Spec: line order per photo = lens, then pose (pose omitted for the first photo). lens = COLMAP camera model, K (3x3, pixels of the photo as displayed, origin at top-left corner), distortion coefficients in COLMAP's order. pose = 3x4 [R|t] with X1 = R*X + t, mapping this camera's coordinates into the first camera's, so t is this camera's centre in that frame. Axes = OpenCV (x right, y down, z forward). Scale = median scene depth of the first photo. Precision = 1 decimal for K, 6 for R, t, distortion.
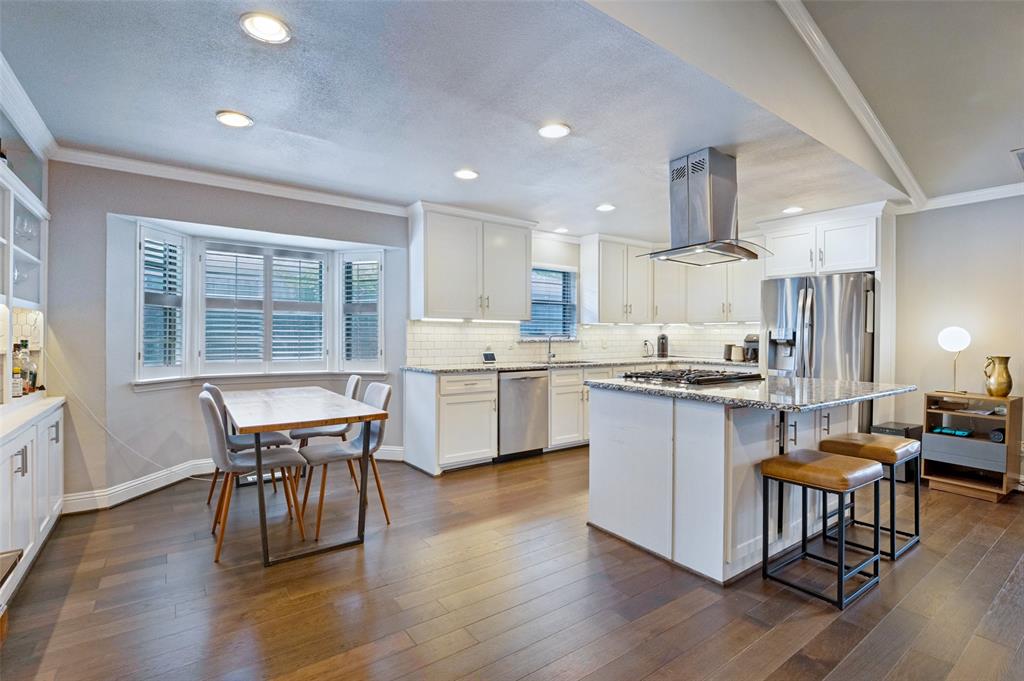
lens RADIAL K [[474.4, 0, 507.7], [0, 474.4, 334.5], [0, 0, 1]] dist [0.000137, -0.000164]
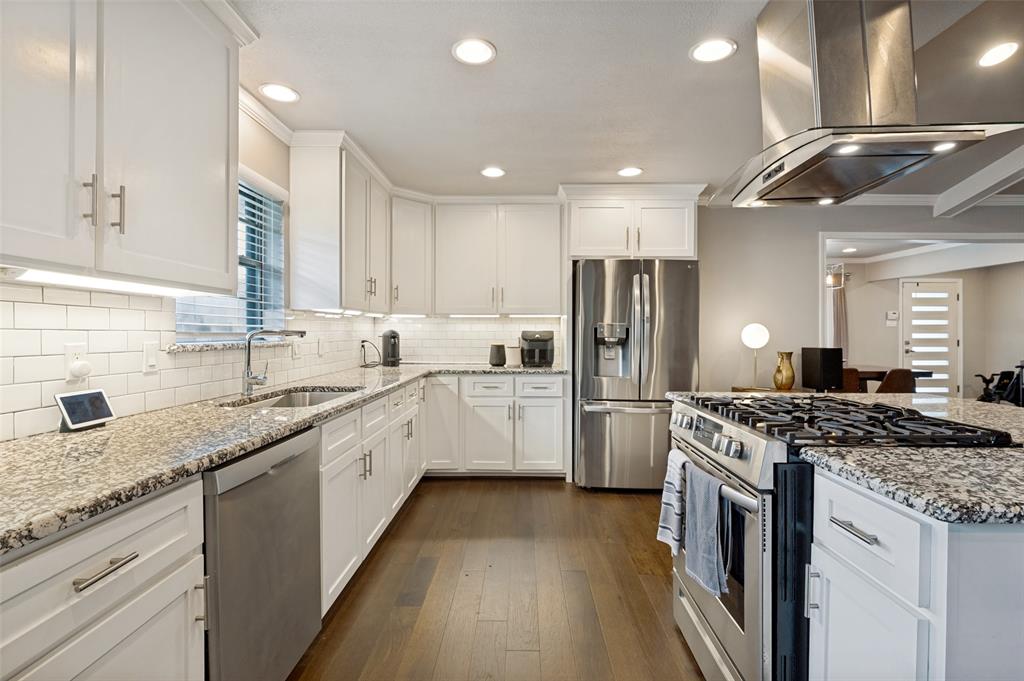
lens RADIAL K [[459.1, 0, 512.0], [0, 459.1, 340.5], [0, 0, 1]] dist [0.000771, 0.000067]
pose [[0.596162, -0.015554, 0.802714, -0.121939], [-0.000061, 0.999811, 0.019418, 0.000473], [-0.802864, -0.011626, 0.596049, 0.681641]]
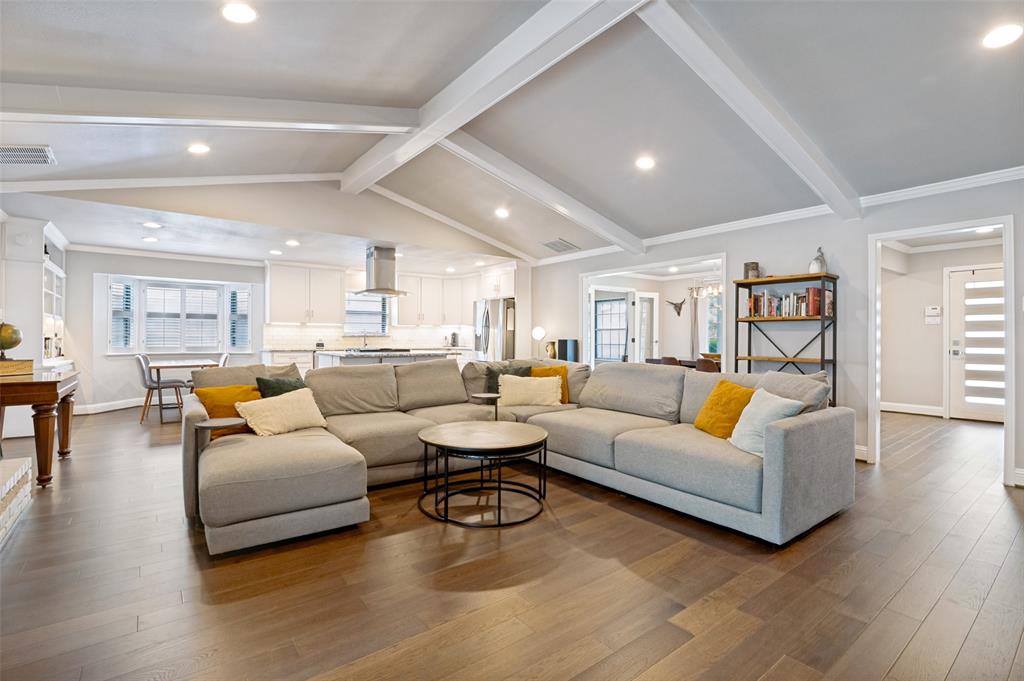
lens RADIAL K [[469.7, 0, 532.1], [0, 469.7, 337.7], [0, 0, 1]] dist [-0.016590, 0.000131]
pose [[0.998650, -0.002138, 0.051902, 0.717873], [0.002001, 0.999994, 0.002696, 0.019933], [-0.051908, -0.002589, 0.998649, -0.832708]]
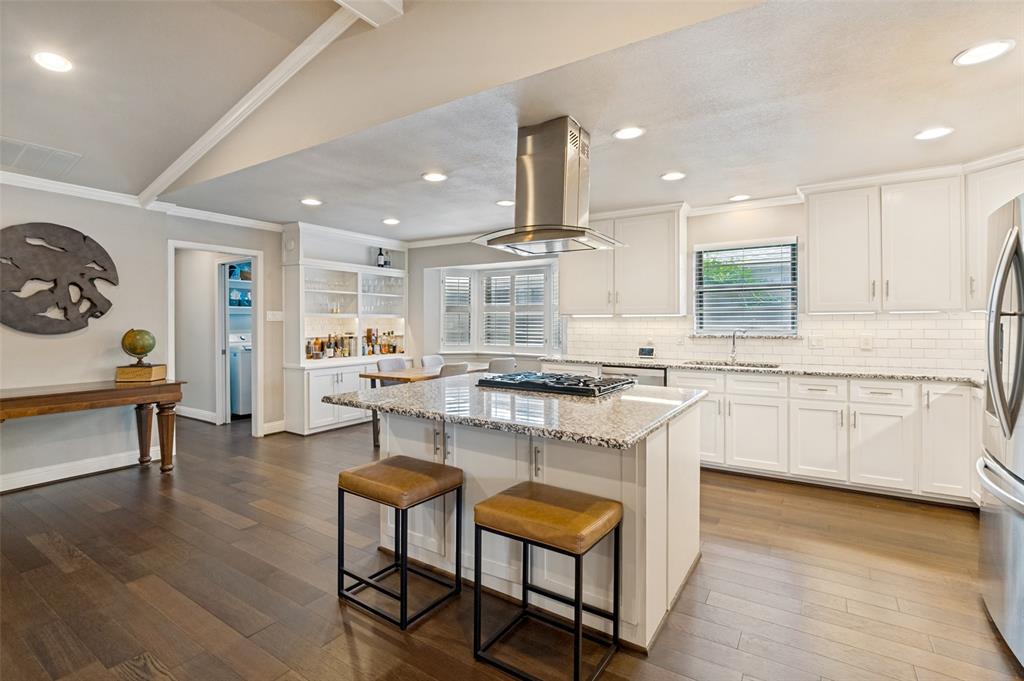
lens RADIAL K [[474.4, 0, 507.7], [0, 474.4, 334.5], [0, 0, 1]] dist [0.000137, -0.000164]
pose [[0.362167, 0.015151, -0.931990, 0.848969], [0.001548, 0.999857, 0.016856, -0.005587], [0.932112, -0.007547, 0.362092, 0.422571]]
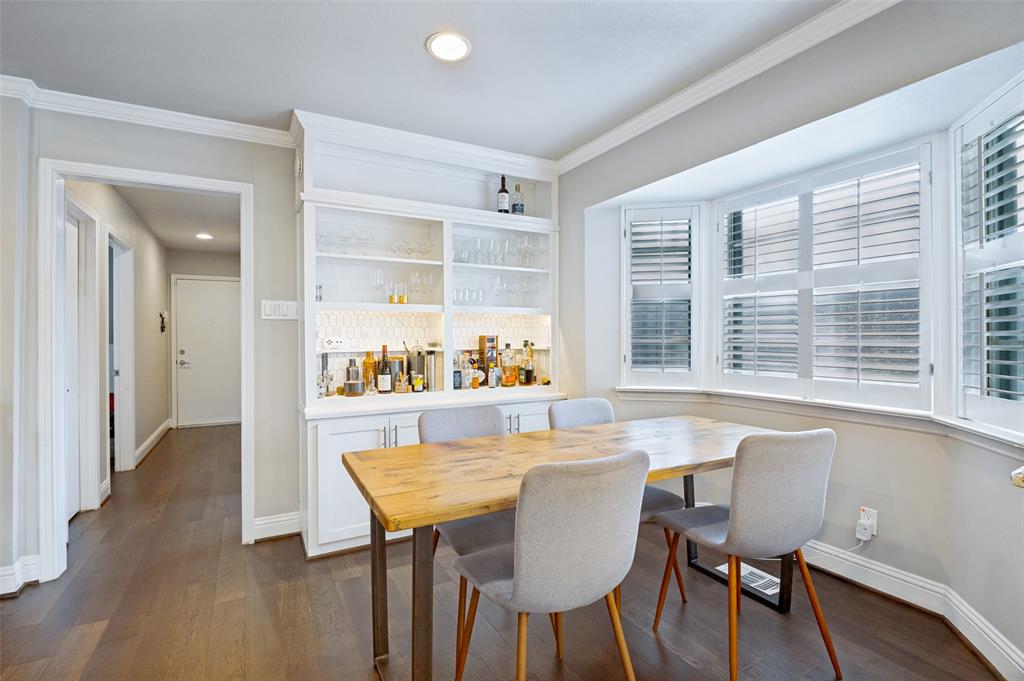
lens RADIAL K [[489.0, 0, 518.7], [0, 489.0, 338.9], [0, 0, 1]] dist [-0.000018, 0.000490]
pose [[-0.112525, -0.008064, -0.993616, 0.107522], [0.003666, 0.999957, -0.008531, 0.012025], [0.993642, -0.004603, -0.112490, 0.694464]]
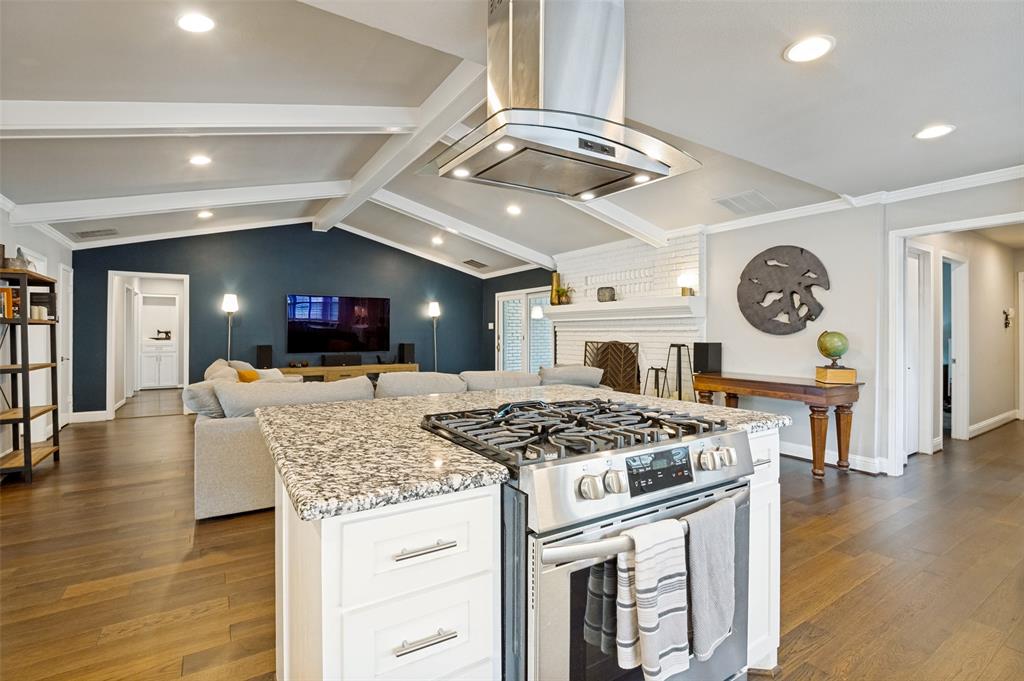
lens RADIAL K [[470.2, 0, 505.5], [0, 470.2, 331.8], [0, 0, 1]] dist [-0.019112, -0.000081]
pose [[-0.998824, -0.011791, 0.047036, 0.324477], [-0.011867, 0.999929, -0.001333, 0.009257], [-0.047017, -0.001890, -0.998892, 1.033838]]
